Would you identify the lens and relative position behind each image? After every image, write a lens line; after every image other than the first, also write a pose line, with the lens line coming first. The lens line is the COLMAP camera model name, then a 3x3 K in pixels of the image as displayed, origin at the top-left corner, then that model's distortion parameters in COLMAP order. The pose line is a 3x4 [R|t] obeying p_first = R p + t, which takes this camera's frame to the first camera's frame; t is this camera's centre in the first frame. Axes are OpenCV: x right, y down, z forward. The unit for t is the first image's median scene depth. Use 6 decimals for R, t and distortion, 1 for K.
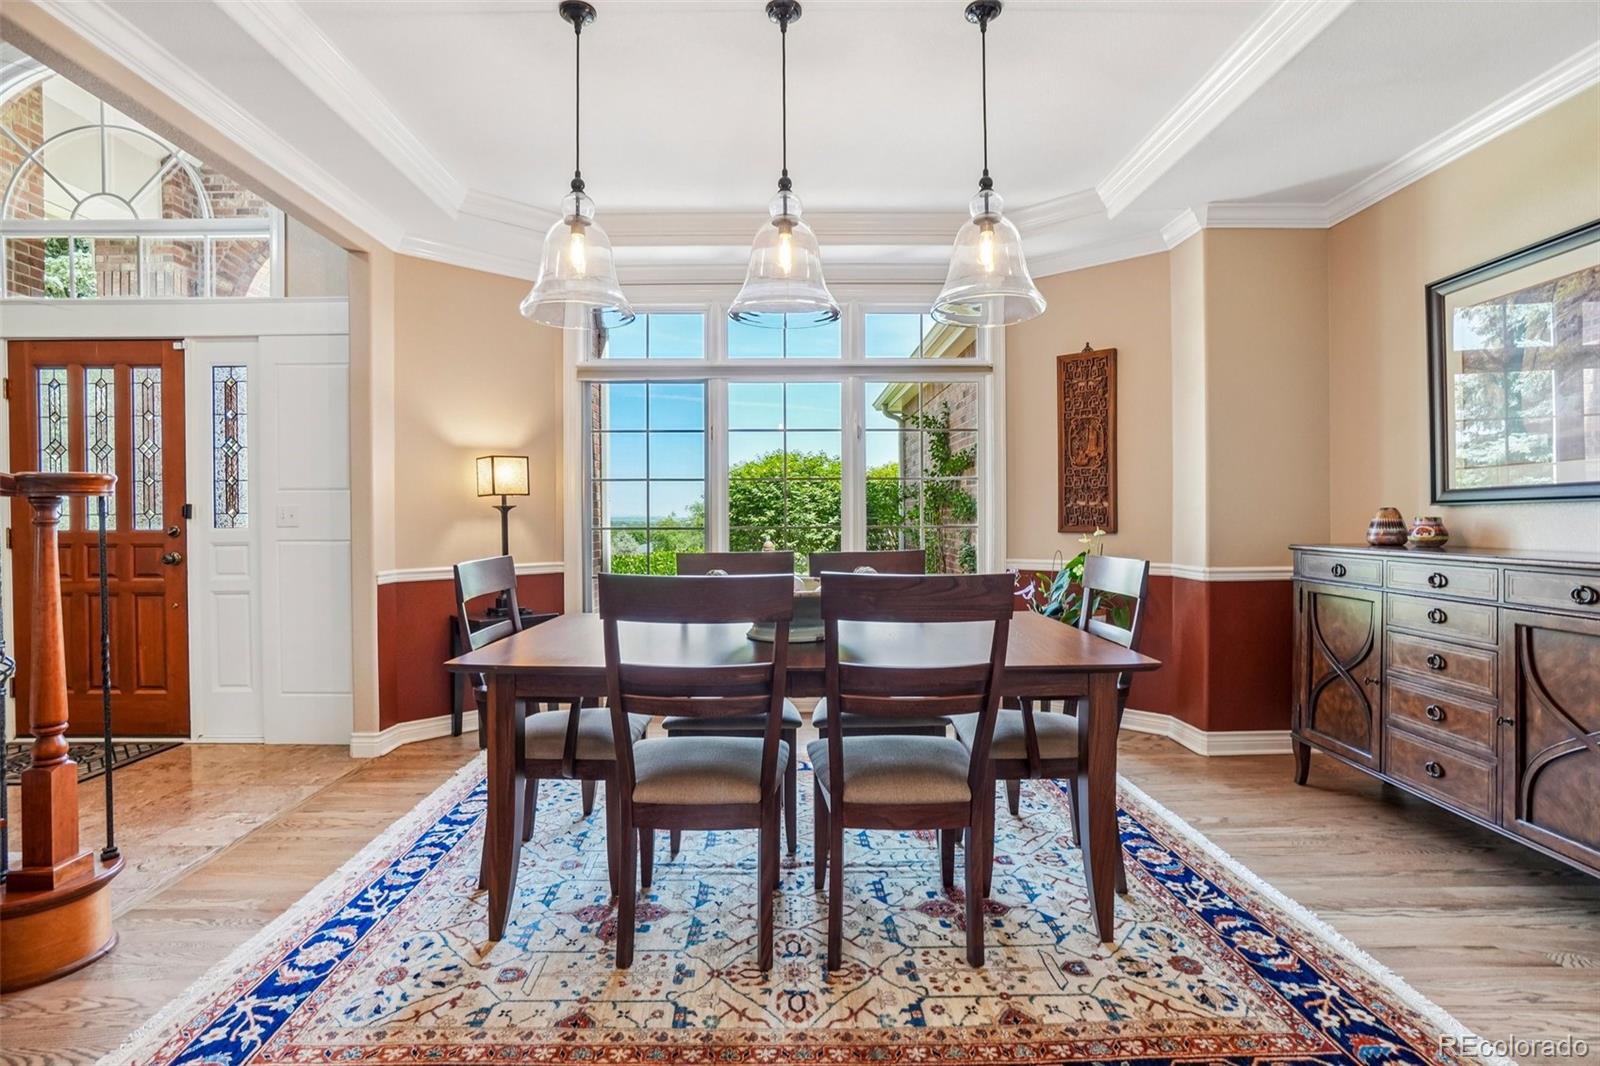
lens RADIAL K [[805.0, 0, 814.8], [0, 805.0, 522.7], [0, 0, 1]] dist [-0.029663, 0.005423]
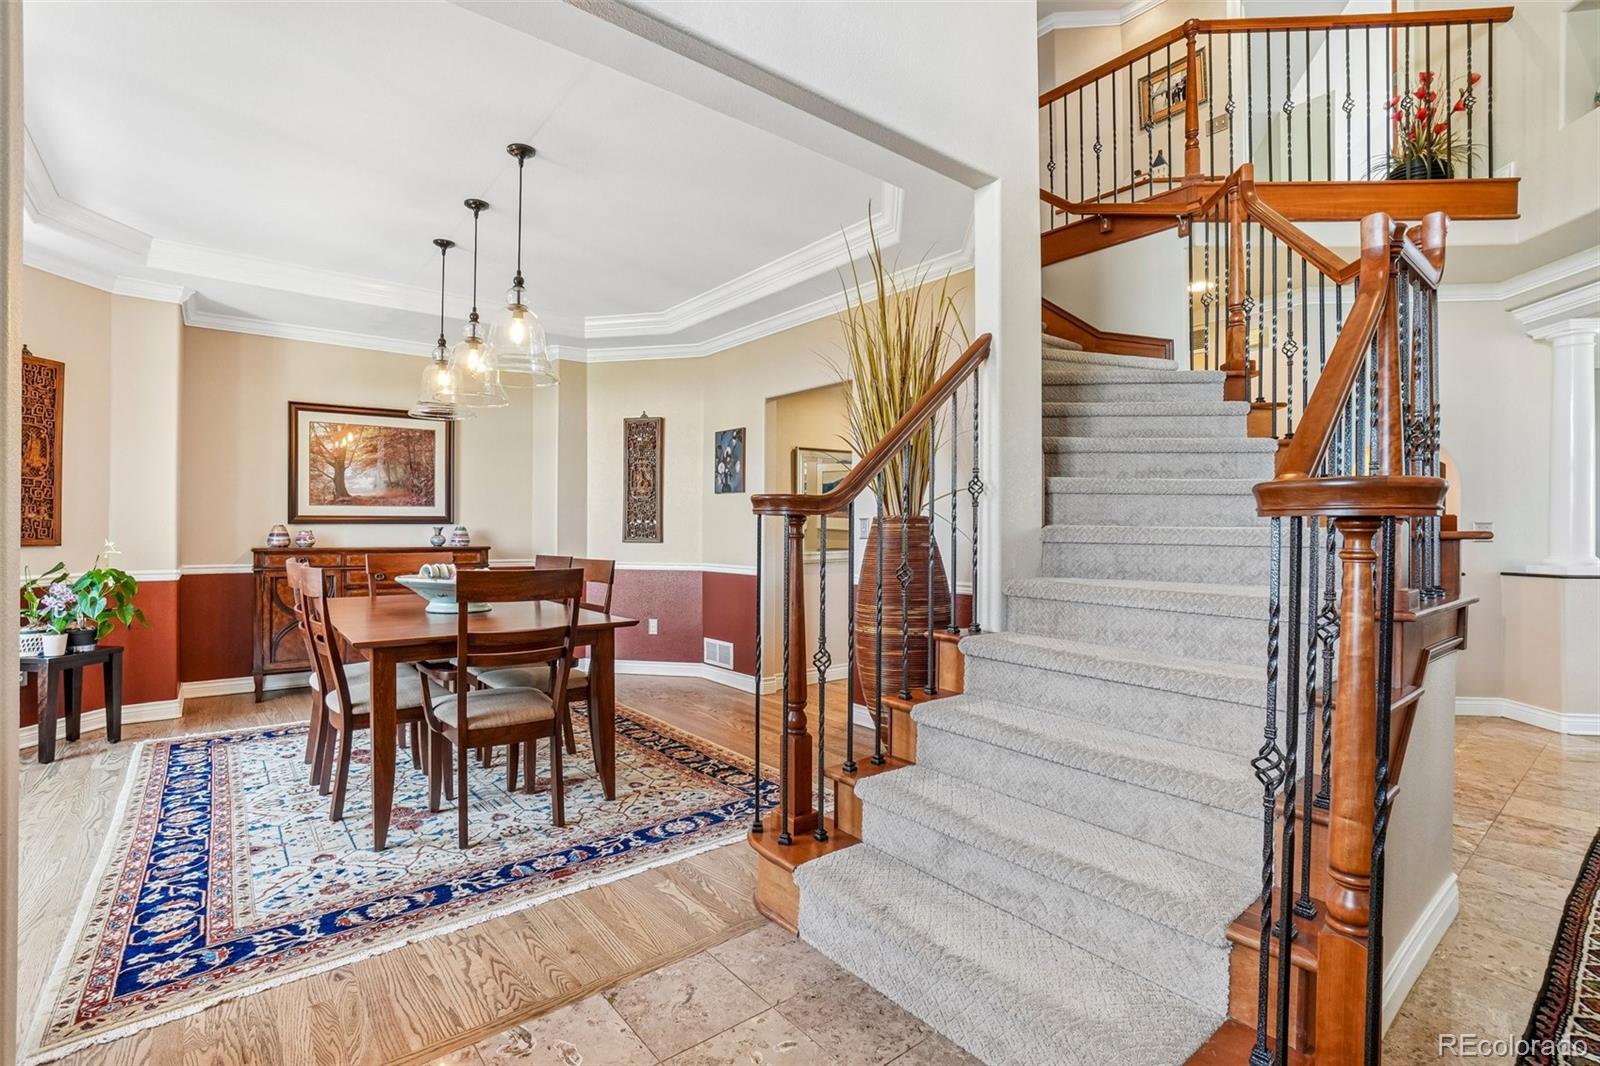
lens RADIAL K [[721.5, 0, 797.7], [0, 721.5, 533.0], [0, 0, 1]] dist [-0.044651, 0.015013]
pose [[-0.642952, -0.007310, 0.765872, -1.581318], [-0.008689, 0.999960, 0.002250, -0.019792], [-0.765858, -0.005208, -0.642989, 1.488828]]
